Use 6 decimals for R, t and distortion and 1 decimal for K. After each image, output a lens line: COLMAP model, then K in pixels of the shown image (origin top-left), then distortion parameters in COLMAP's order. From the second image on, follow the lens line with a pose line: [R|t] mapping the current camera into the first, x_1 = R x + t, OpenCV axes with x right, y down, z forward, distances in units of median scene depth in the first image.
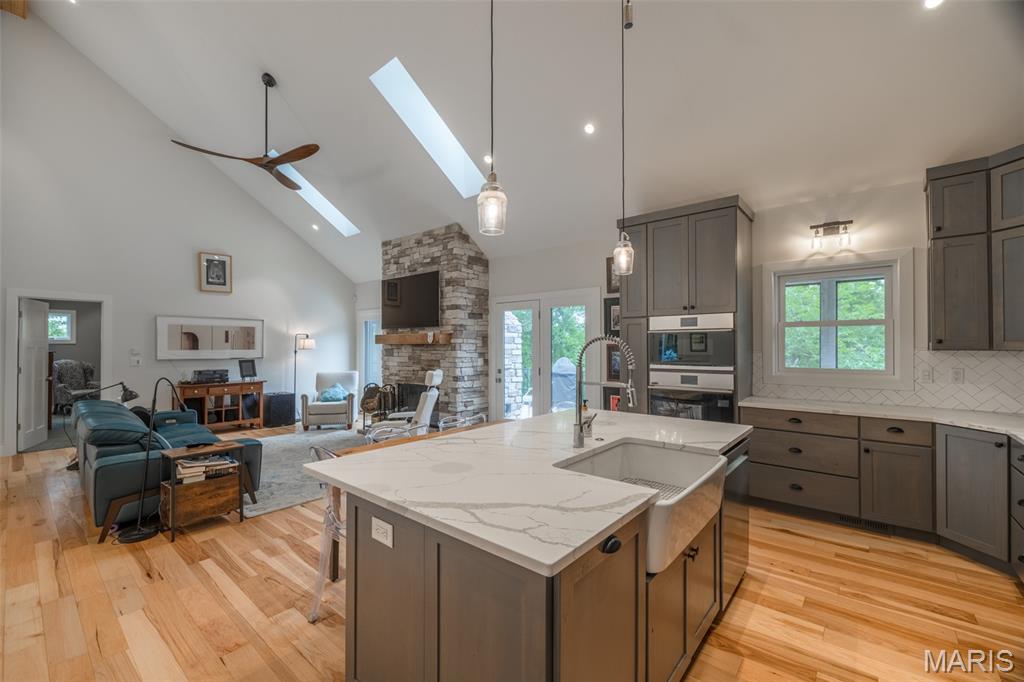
lens RADIAL K [[428.3, 0, 507.3], [0, 428.3, 342.3], [0, 0, 1]] dist [-0.000197, 0.000241]
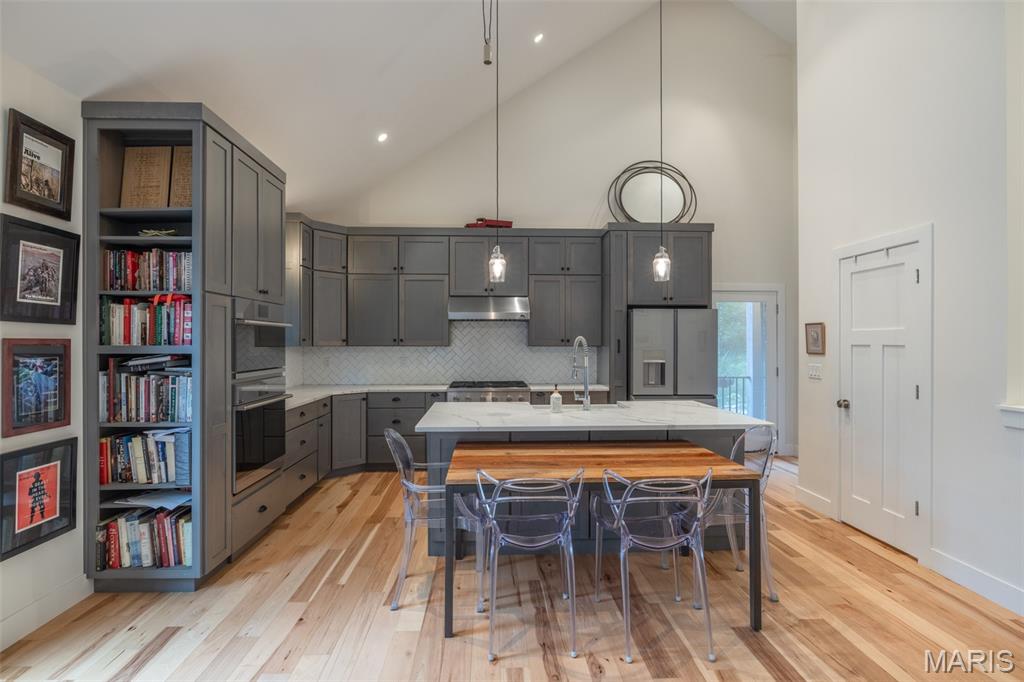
lens RADIAL K [[508.5, 0, 511.1], [0, 508.5, 339.9], [0, 0, 1]] dist [-0.000488, -0.000265]
pose [[-0.682281, 0.006997, 0.731056, -0.311209], [-0.001035, 0.999944, -0.010536, 0.008186], [-0.731089, -0.007946, -0.682236, 0.780613]]
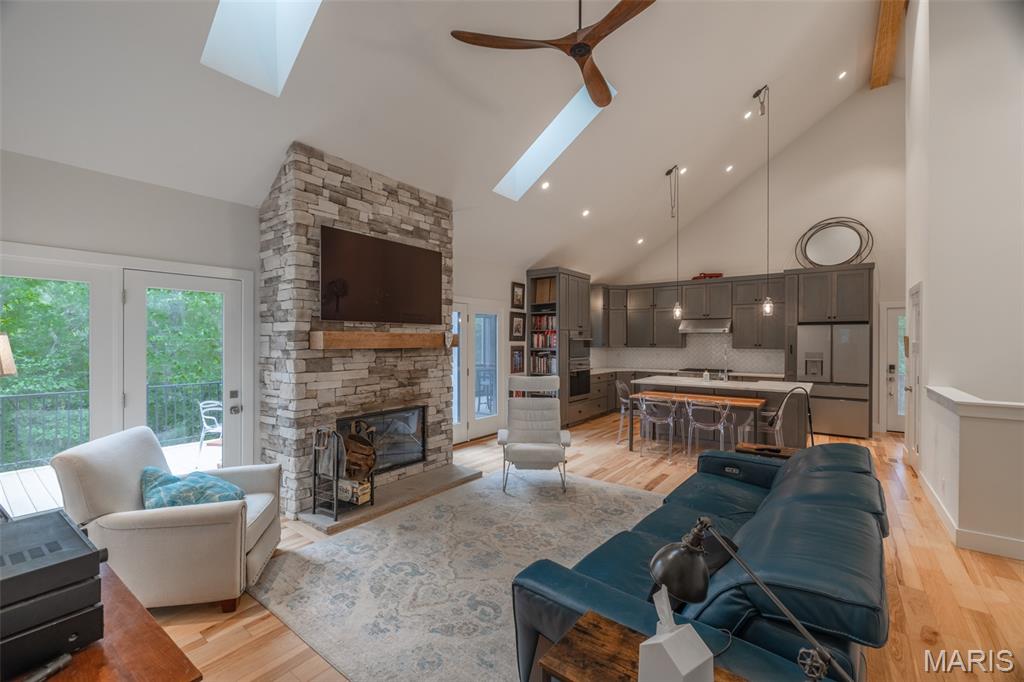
lens RADIAL K [[428.3, 0, 507.3], [0, 428.3, 342.3], [0, 0, 1]] dist [-0.000197, 0.000241]
pose [[-0.059471, -0.001856, 0.998228, -0.881508], [-0.005570, 0.999983, 0.001527, -0.006622], [-0.998215, -0.005469, -0.059480, 0.871041]]
